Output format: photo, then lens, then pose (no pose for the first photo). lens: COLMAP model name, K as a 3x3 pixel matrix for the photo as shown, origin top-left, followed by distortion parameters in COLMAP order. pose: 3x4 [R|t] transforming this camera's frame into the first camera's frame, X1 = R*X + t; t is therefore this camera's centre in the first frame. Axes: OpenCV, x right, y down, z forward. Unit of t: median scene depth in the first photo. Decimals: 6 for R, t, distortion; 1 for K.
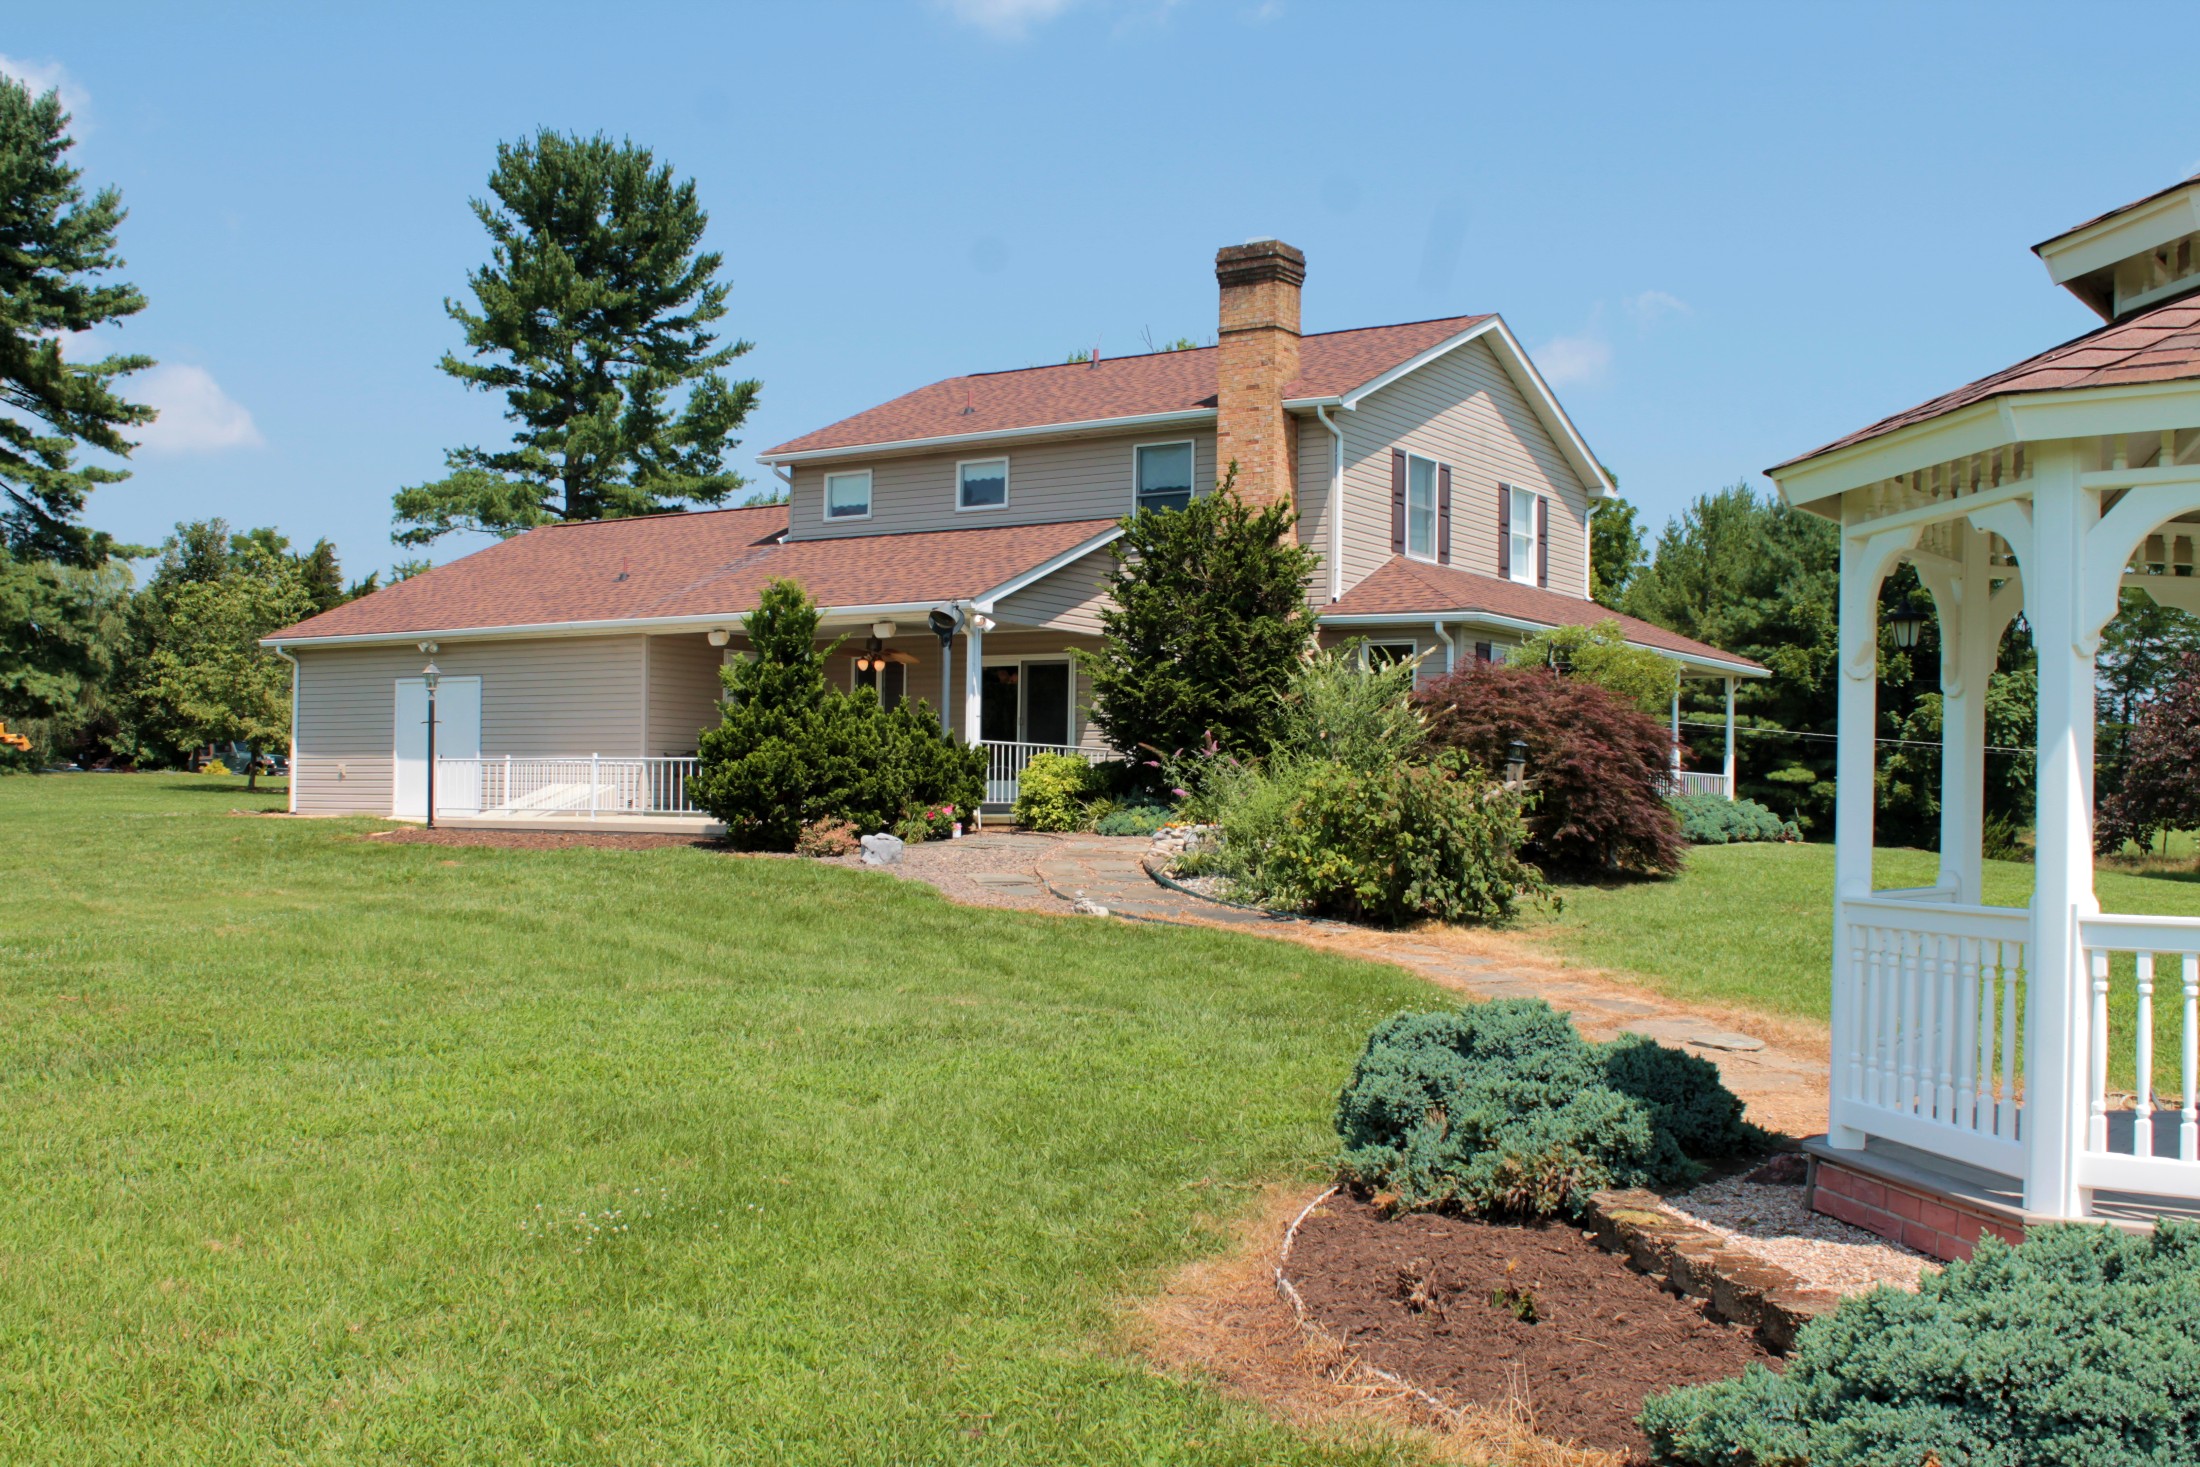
lens RADIAL K [[2242.5, 0, 1087.5], [0, 2242.5, 754.2], [0, 0, 1]] dist [-0.059568, 0.000000]
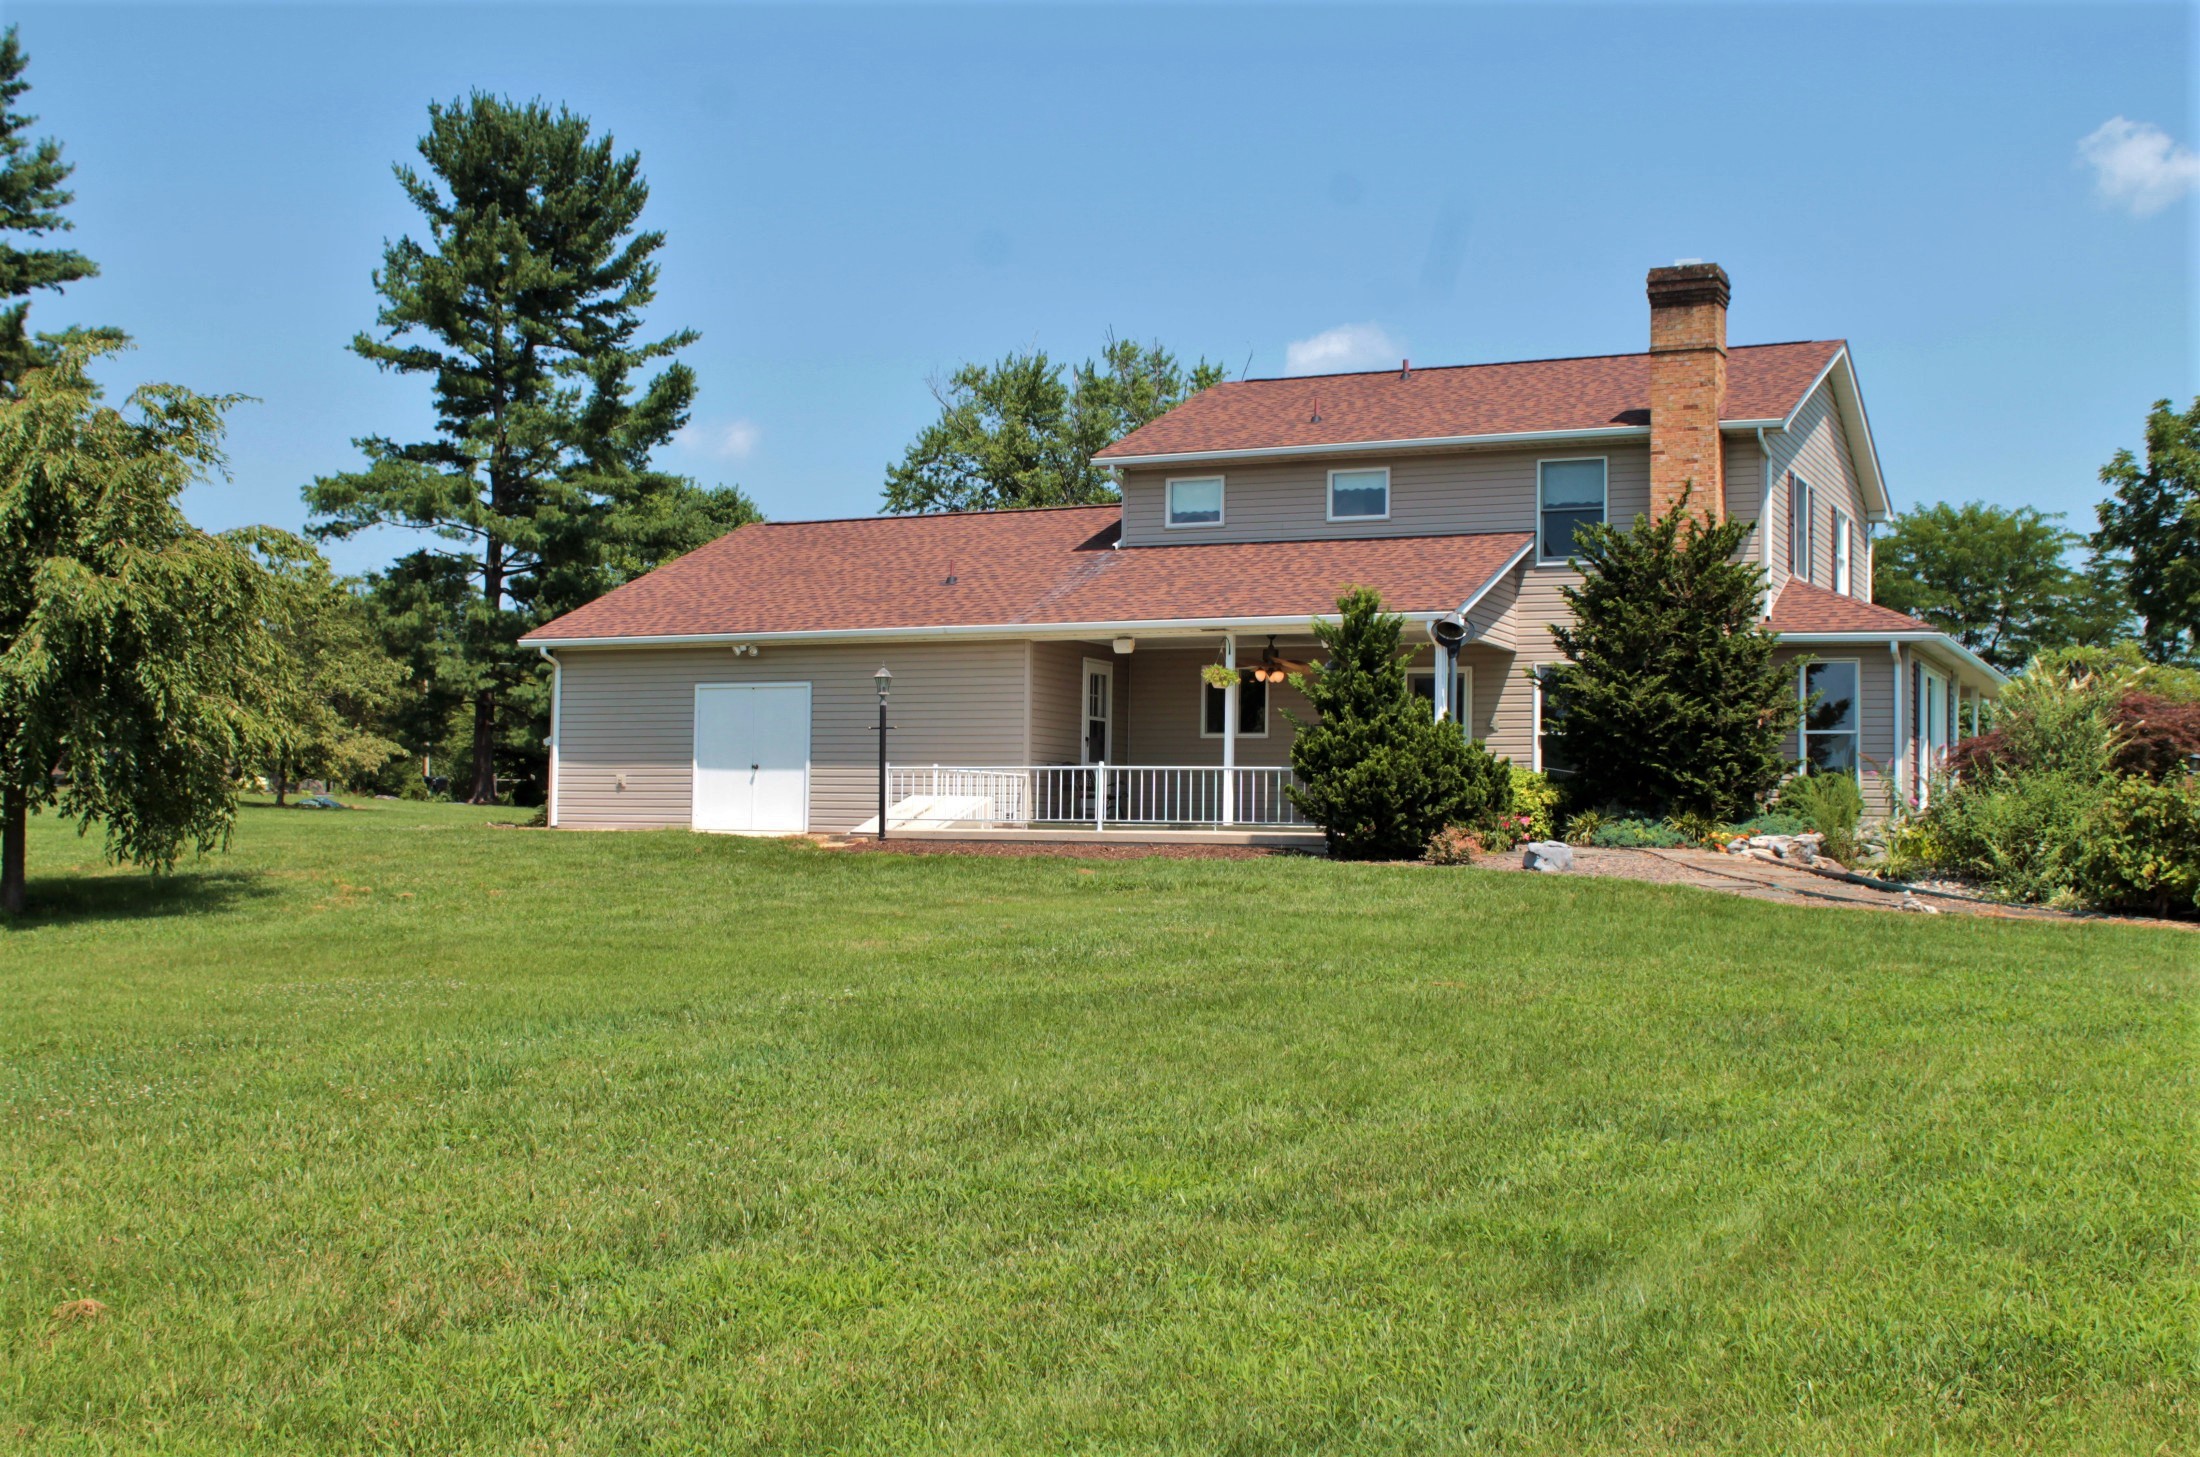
lens RADIAL K [[2429.3, 0, 1105.1], [0, 2429.3, 743.1], [0, 0, 1]] dist [-0.075343, 0.000000]
pose [[0.989345, 0.009904, 0.145254, -0.313140], [-0.007399, 0.999815, -0.017773, 0.008674], [-0.145403, 0.016509, 0.989235, -0.036886]]
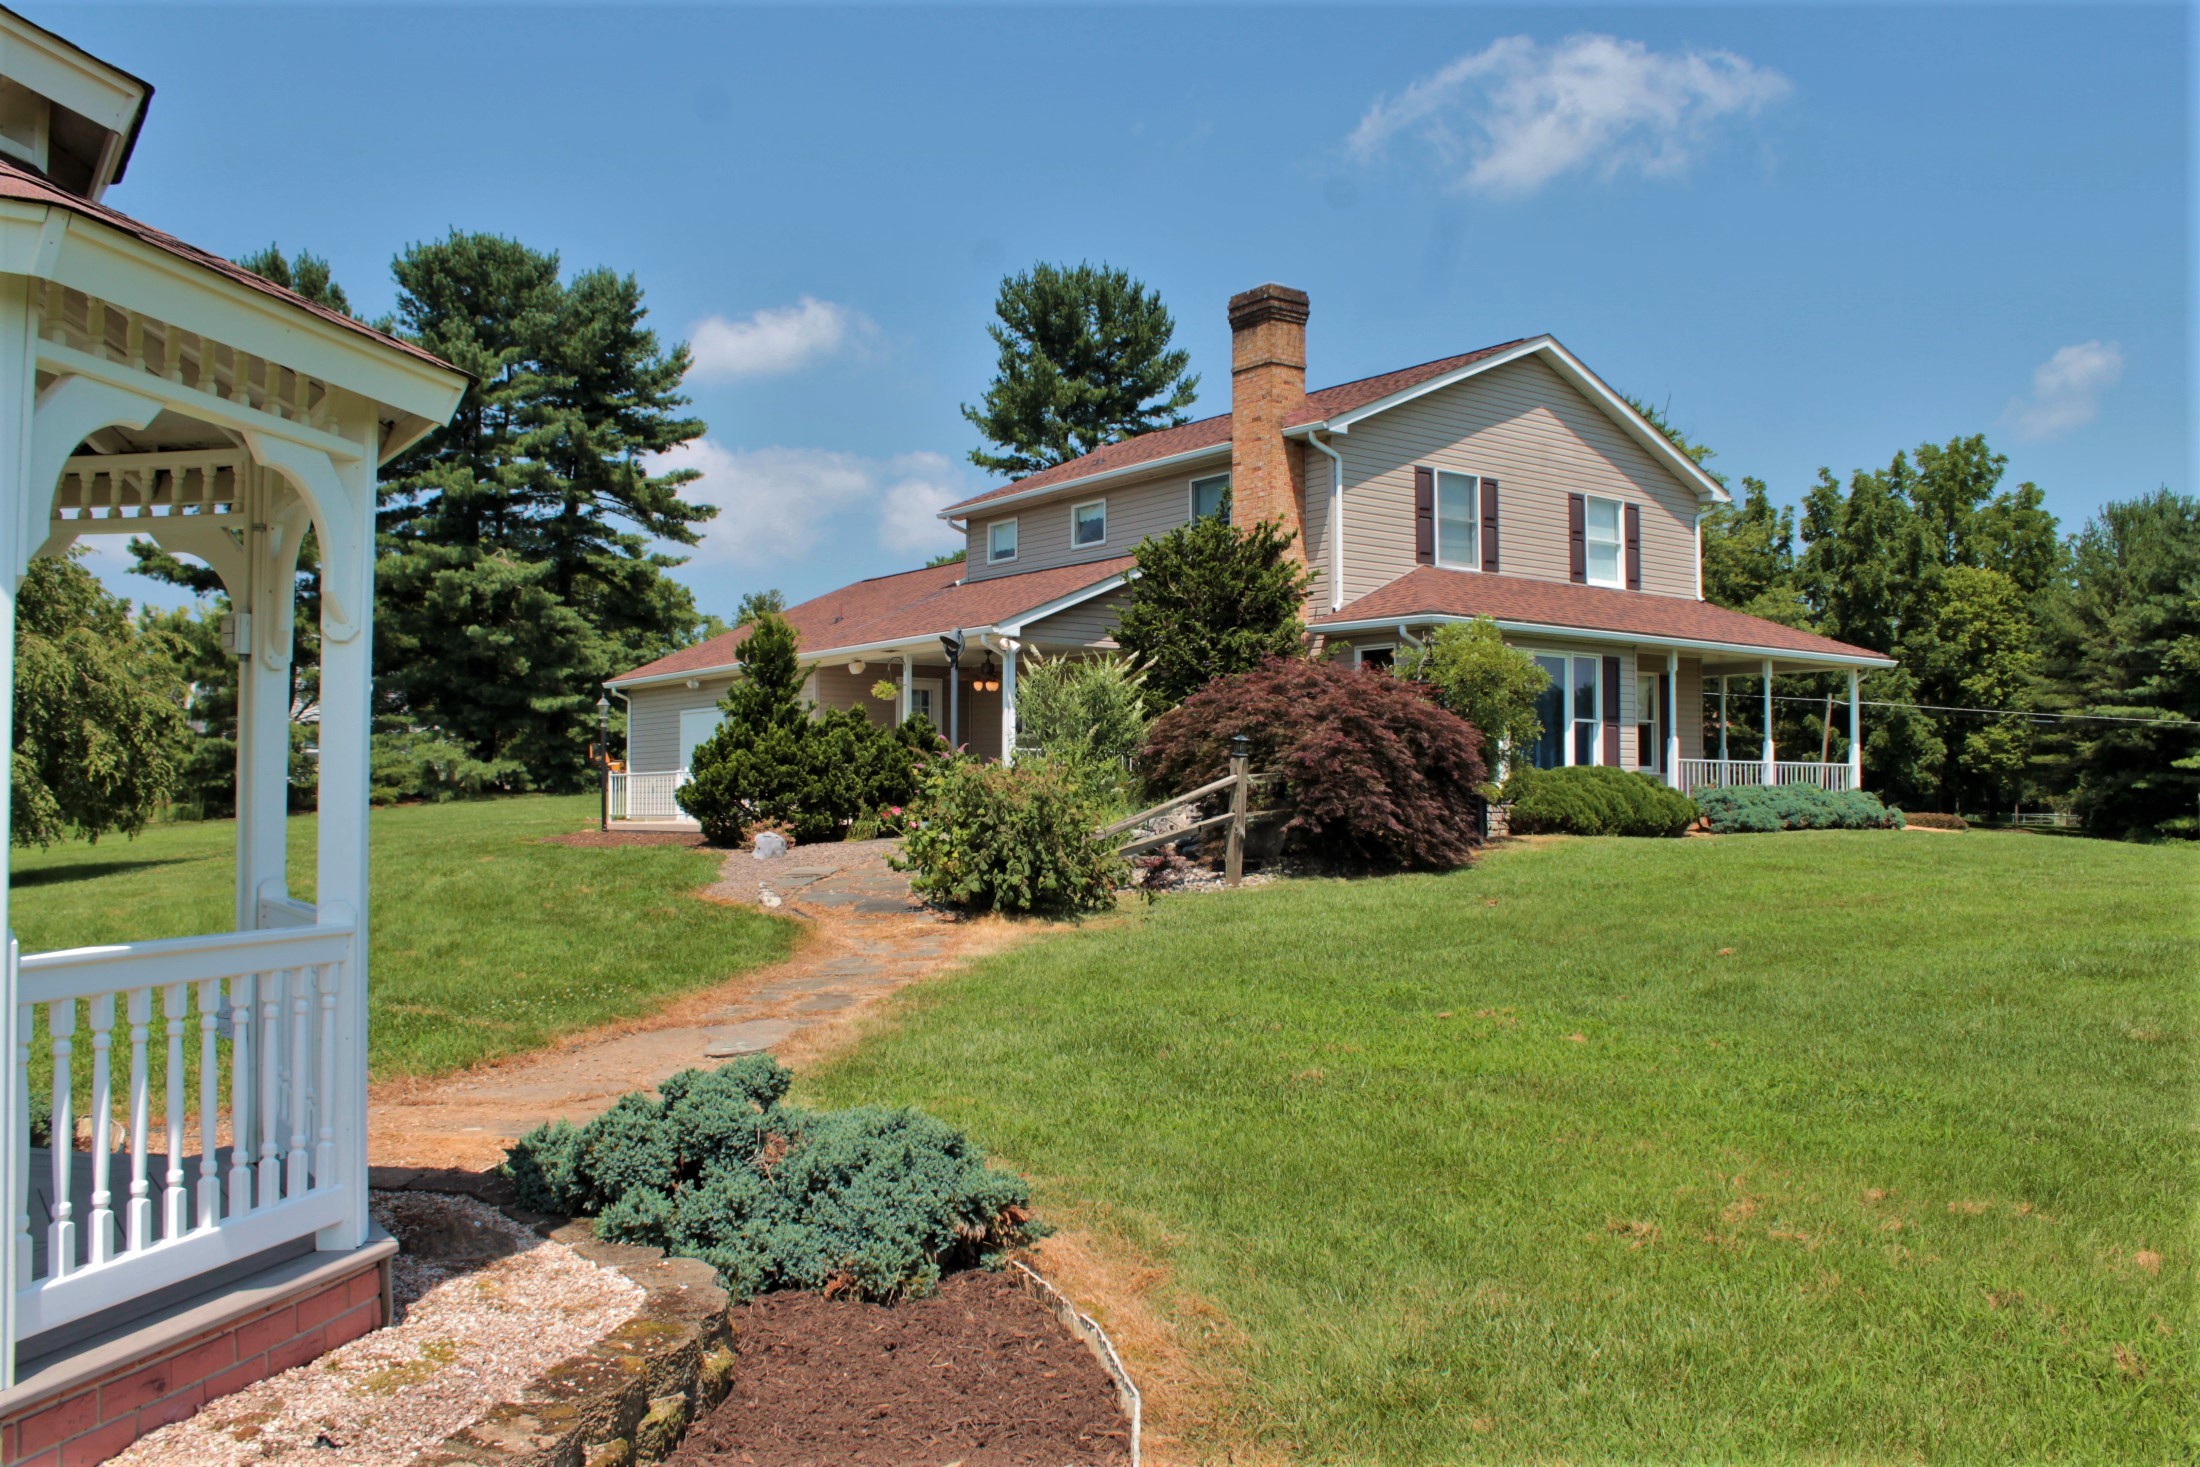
lens RADIAL K [[1852.9, 0, 1093.7], [0, 1852.9, 730.4], [0, 0, 1]] dist [-0.135100, 0.070066]
pose [[0.946402, -0.027869, -0.321786, 0.257072], [0.021715, 0.999507, -0.022698, 0.005991], [0.322260, 0.014494, 0.946540, 0.112585]]
